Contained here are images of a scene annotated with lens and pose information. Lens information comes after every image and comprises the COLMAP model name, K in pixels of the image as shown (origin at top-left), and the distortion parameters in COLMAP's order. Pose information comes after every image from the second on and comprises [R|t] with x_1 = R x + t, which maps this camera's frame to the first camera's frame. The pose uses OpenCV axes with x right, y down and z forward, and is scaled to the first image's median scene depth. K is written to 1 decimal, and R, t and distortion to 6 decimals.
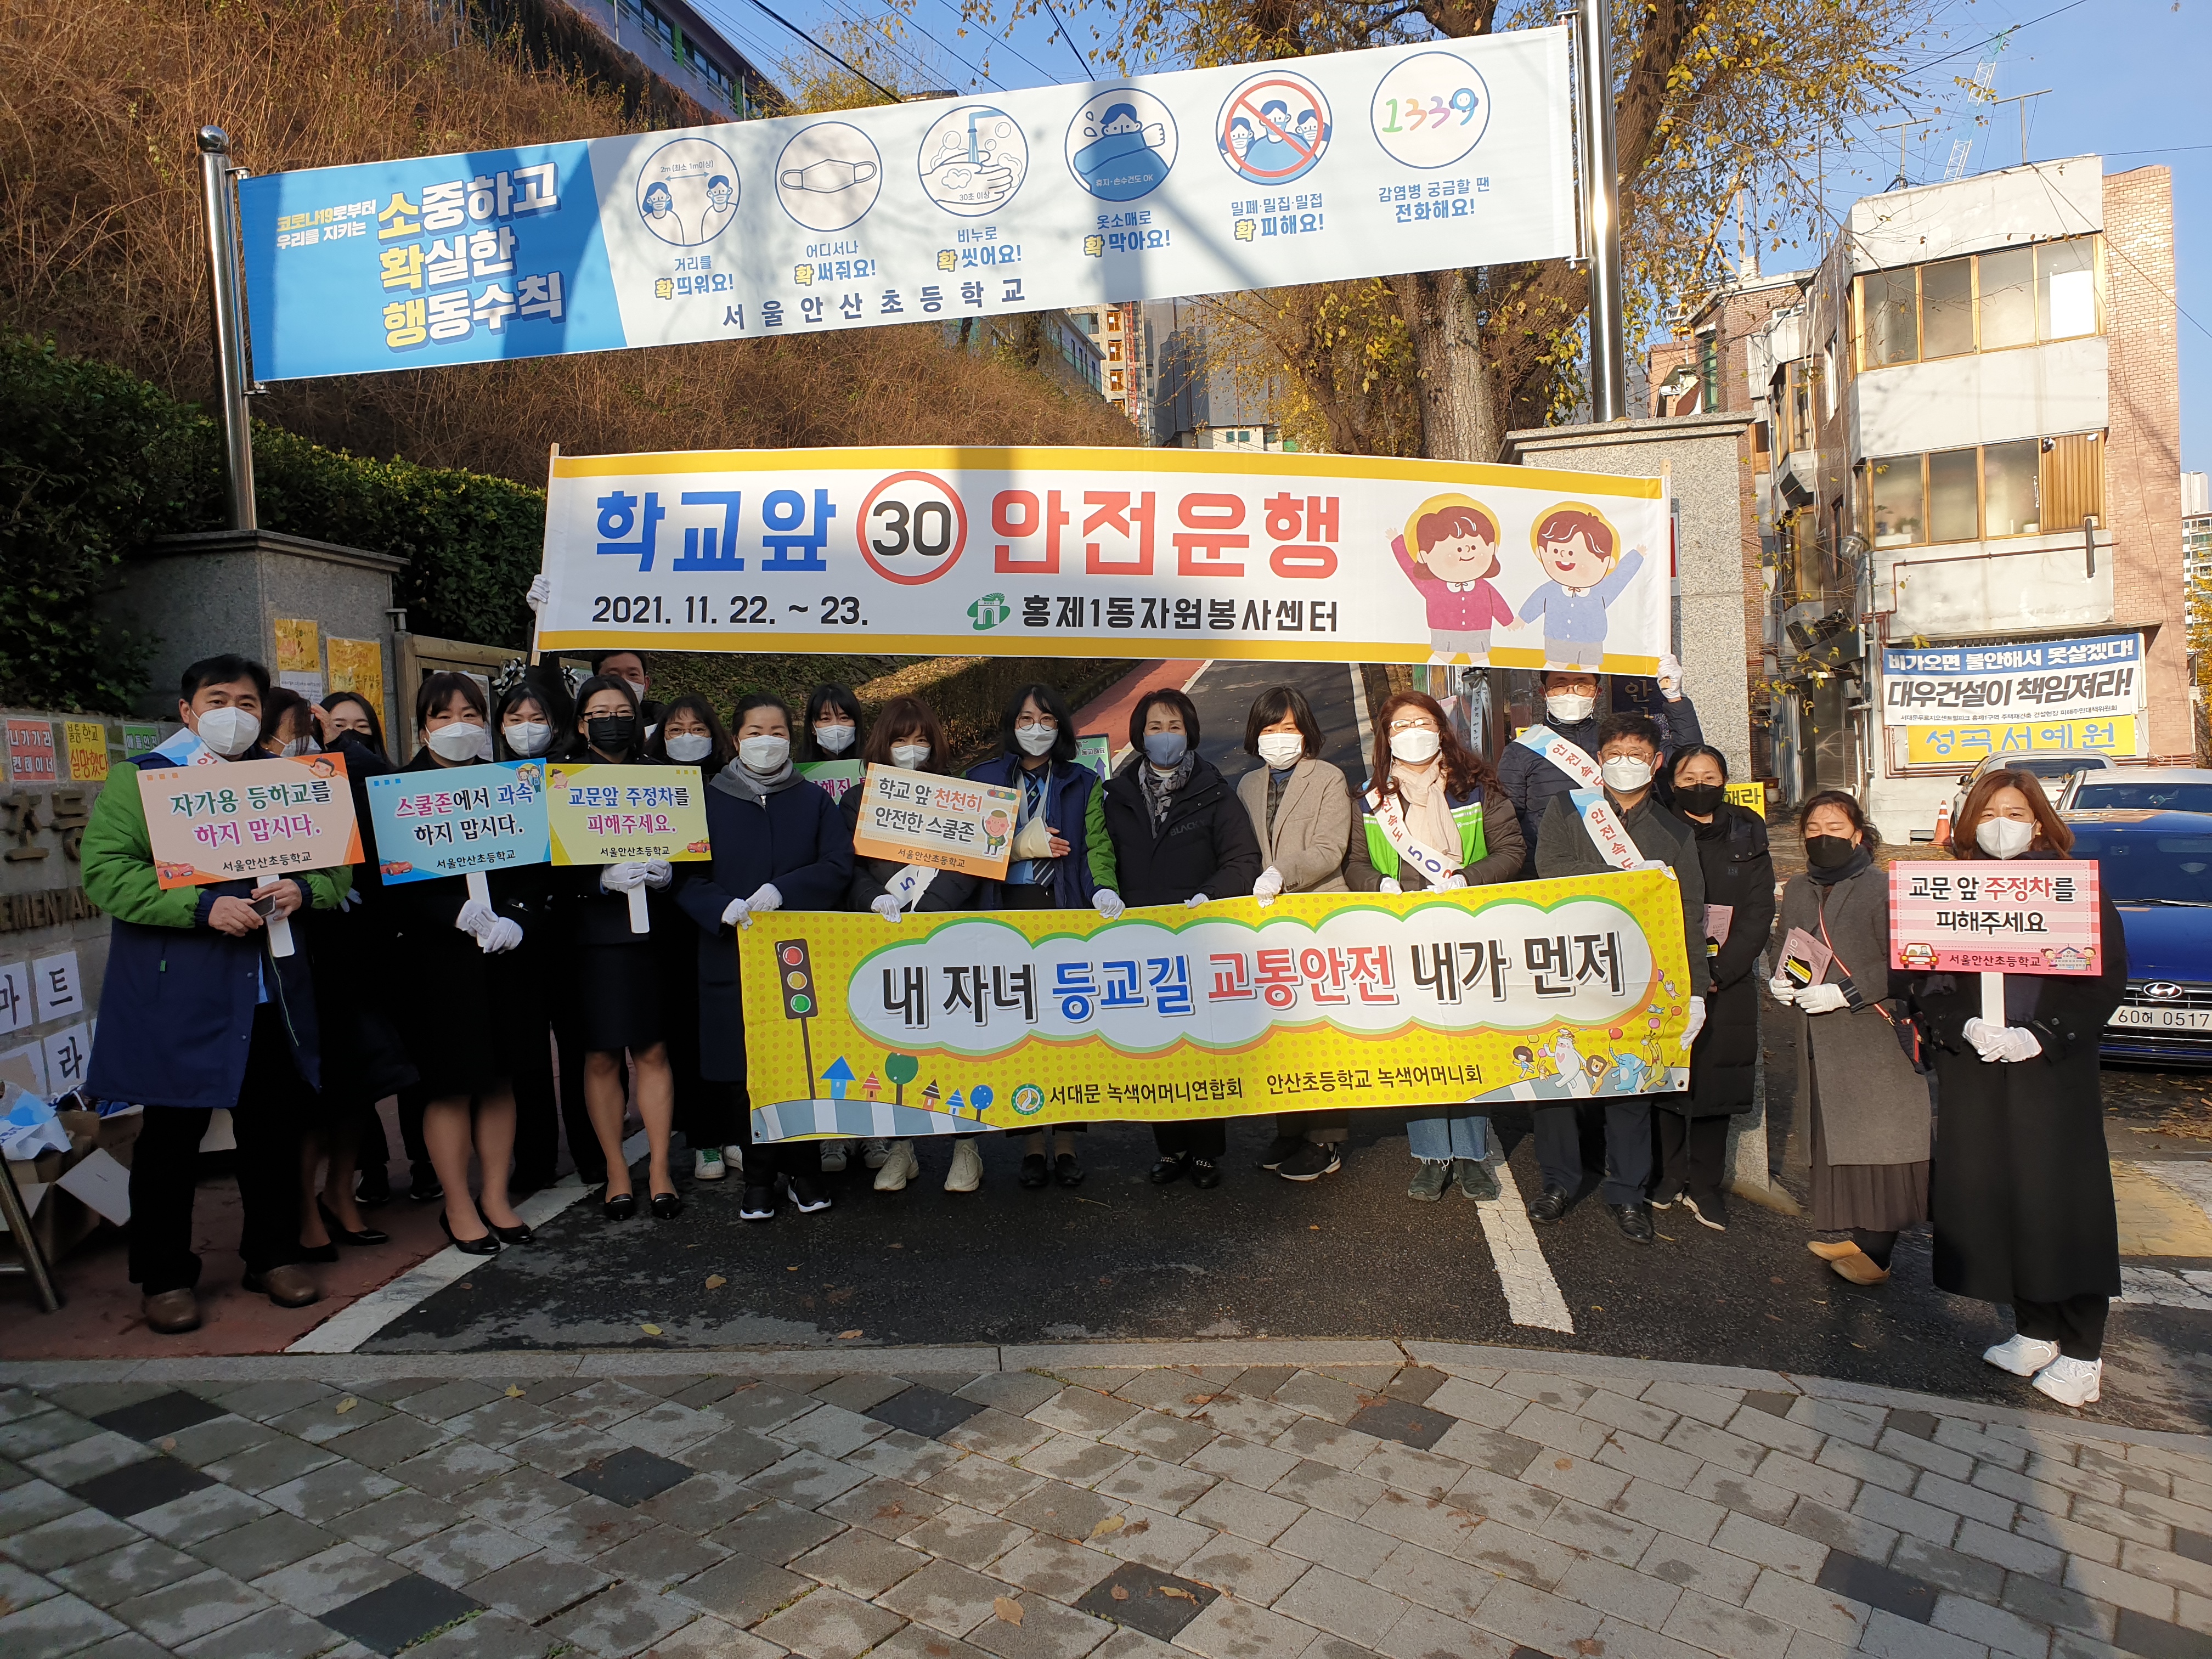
lens RADIAL K [[1731.2, 0, 1038.9], [0, 1731.2, 738.2], [0, 0, 1]] dist [0.006319, 0.008051]
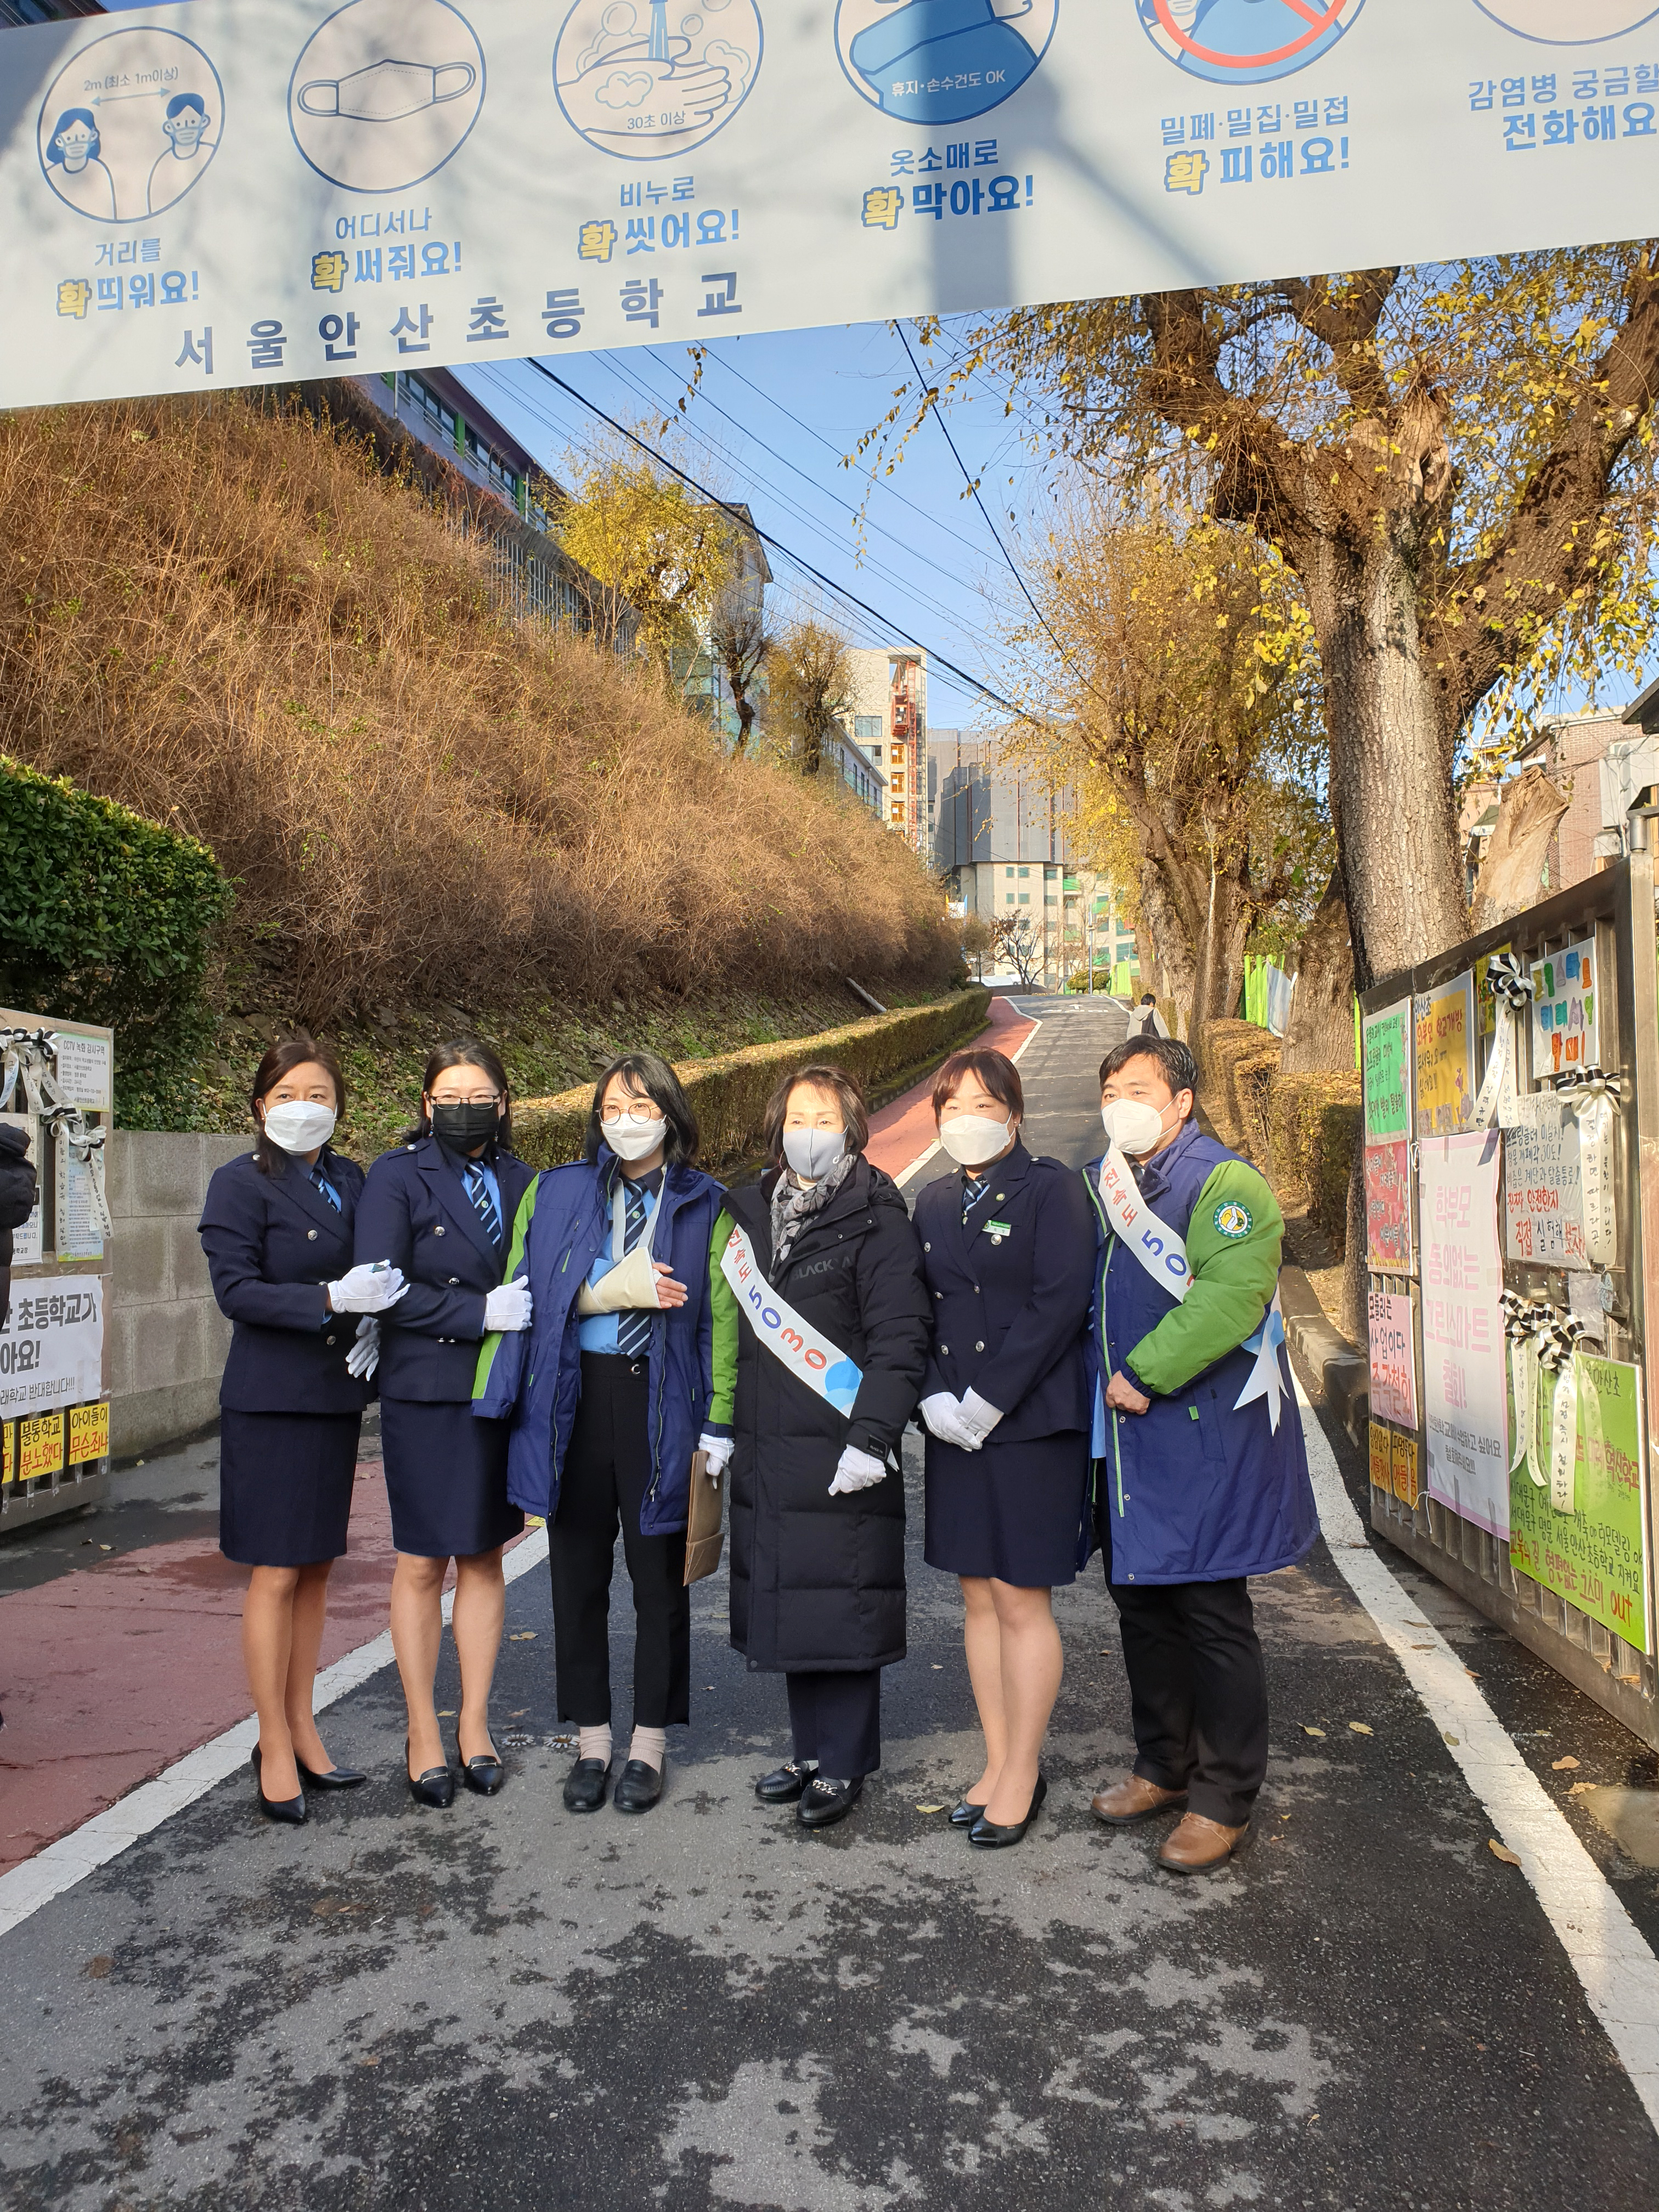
lens RADIAL K [[1717.3, 0, 829.5], [0, 1717.3, 1106.0], [0, 0, 1]] dist [0.078463, -0.104660]
pose [[0.998895, 0.045244, 0.012743, 0.020291], [-0.044744, 0.998308, -0.037140, -0.002224], [-0.014402, 0.036529, 0.999229, 0.467939]]
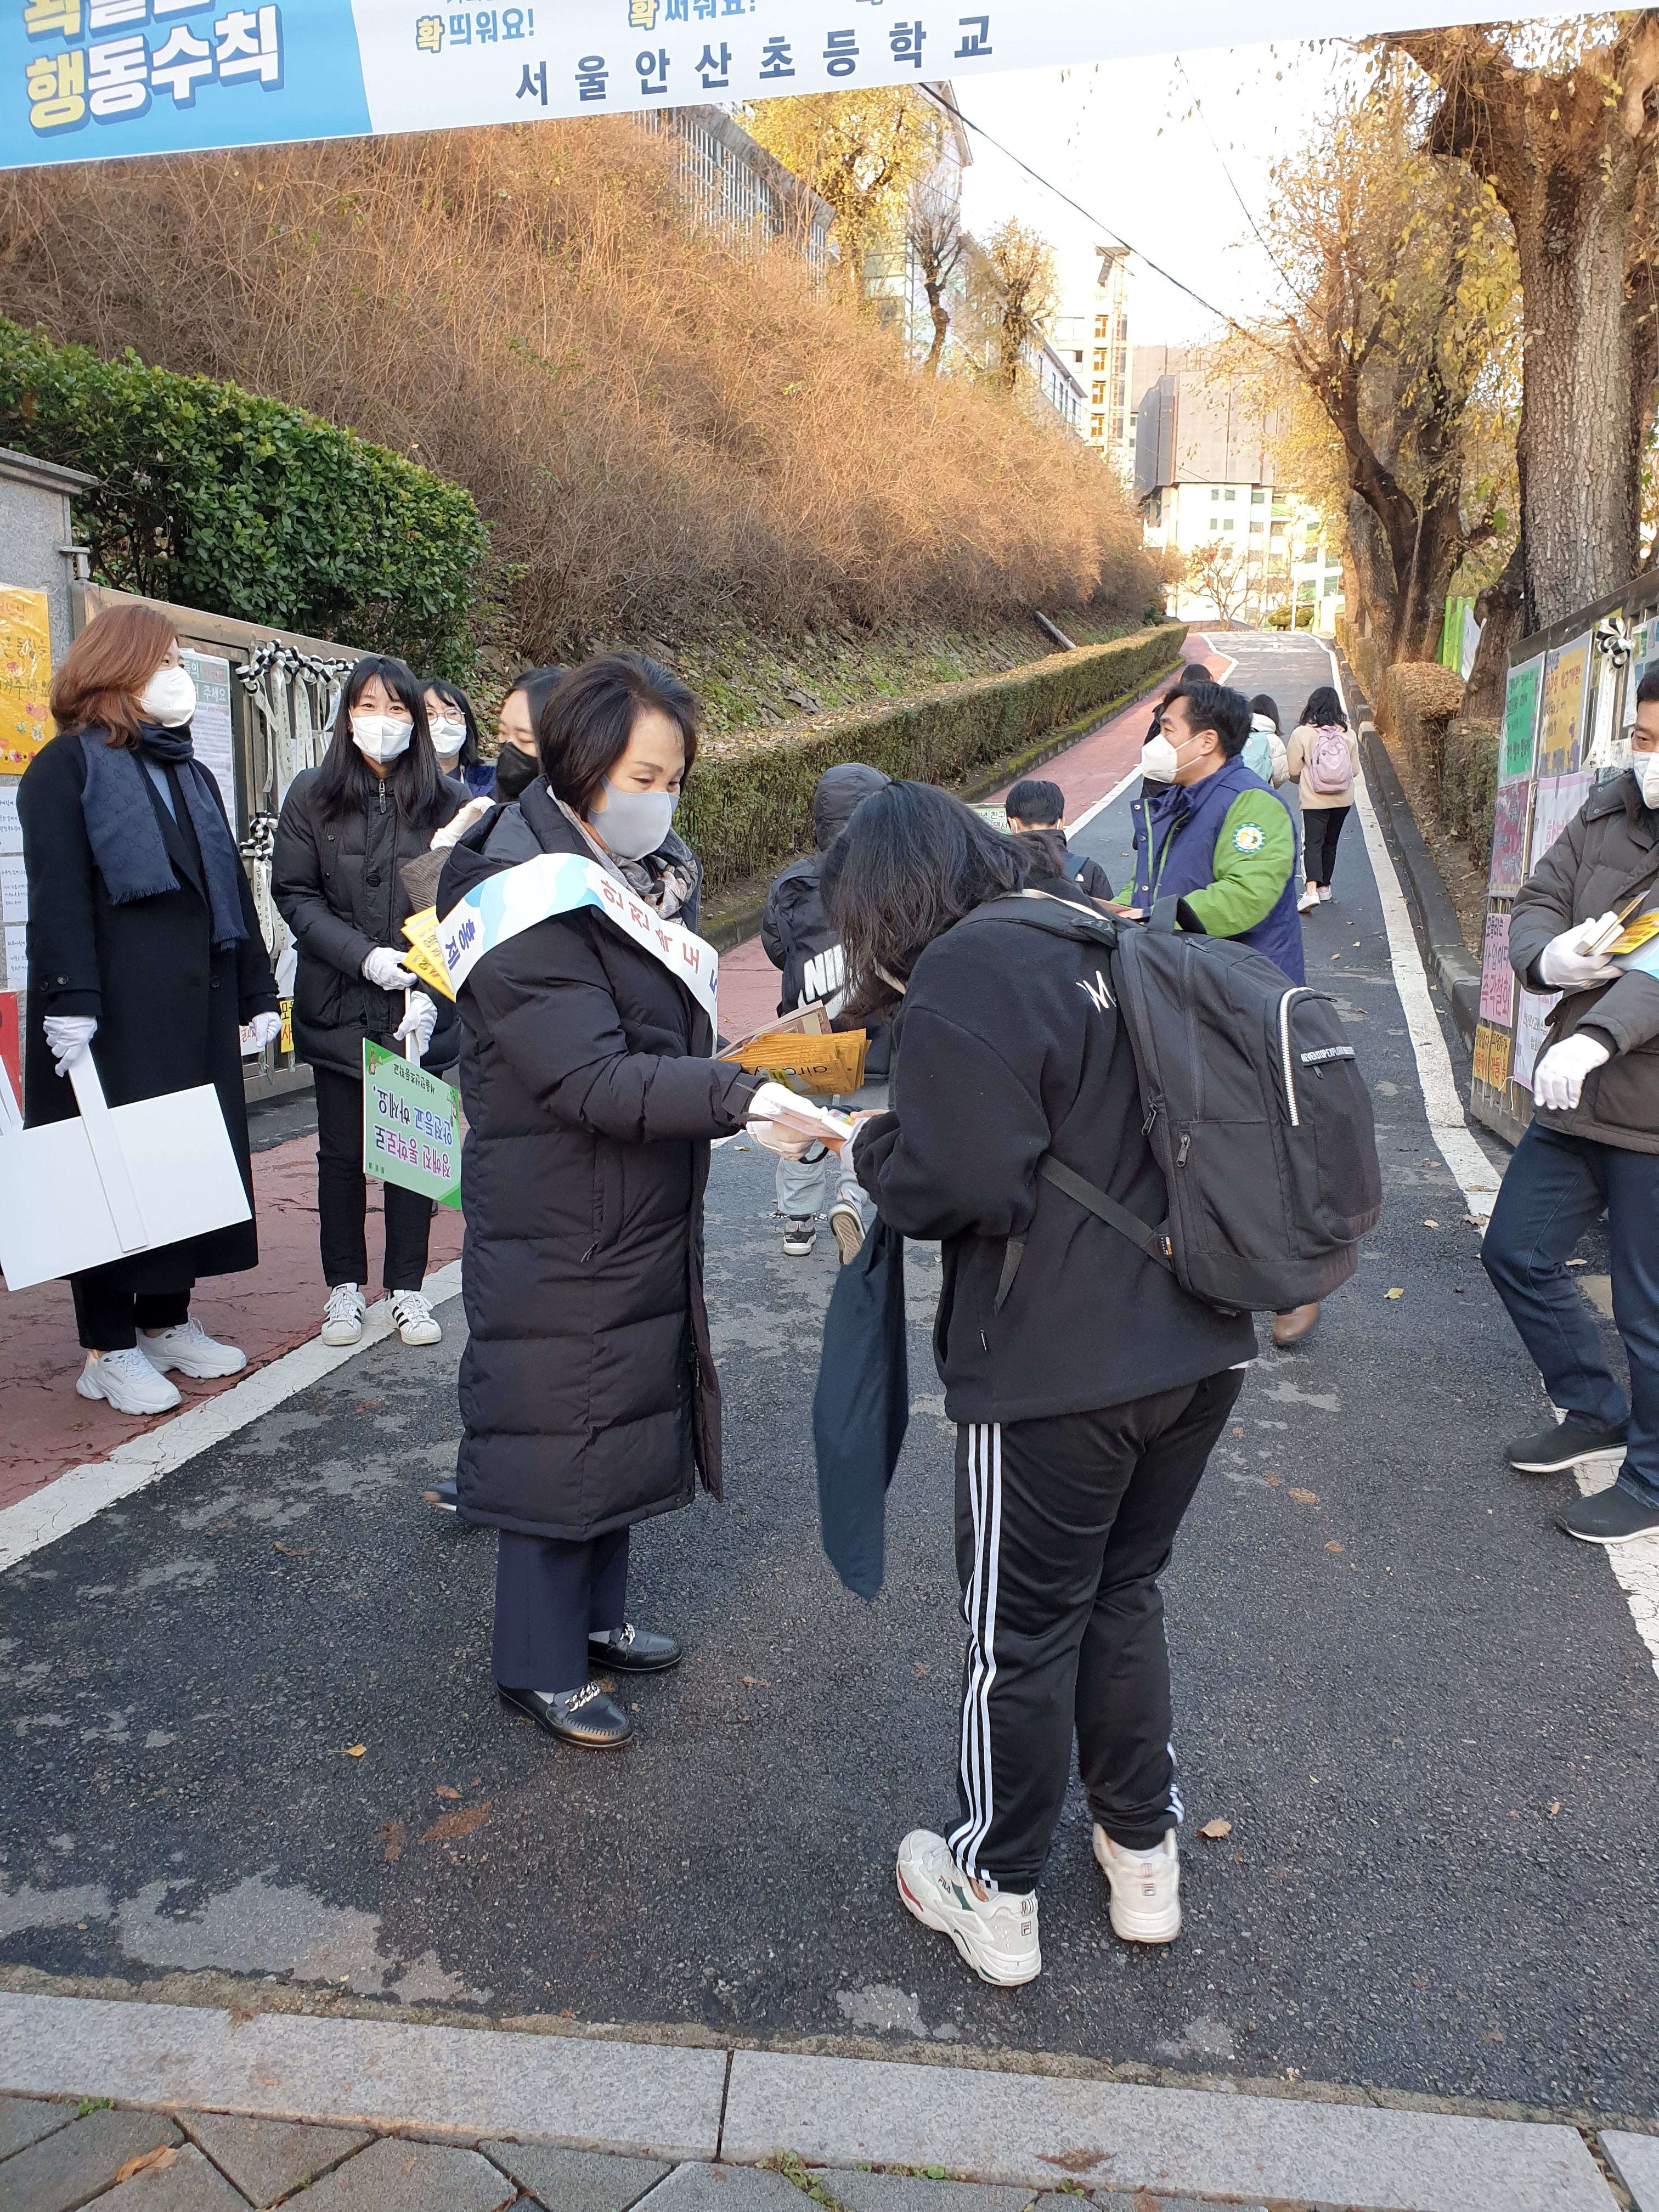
lens RADIAL K [[1731.2, 0, 841.0], [0, 1731.2, 1121.8], [0, 0, 1]] dist [0.006319, 0.008051]
pose [[0.994508, 0.081096, -0.066160, 0.009240], [-0.068009, 0.981229, 0.180454, 0.007557], [0.079553, -0.174964, 0.981356, 0.312311]]
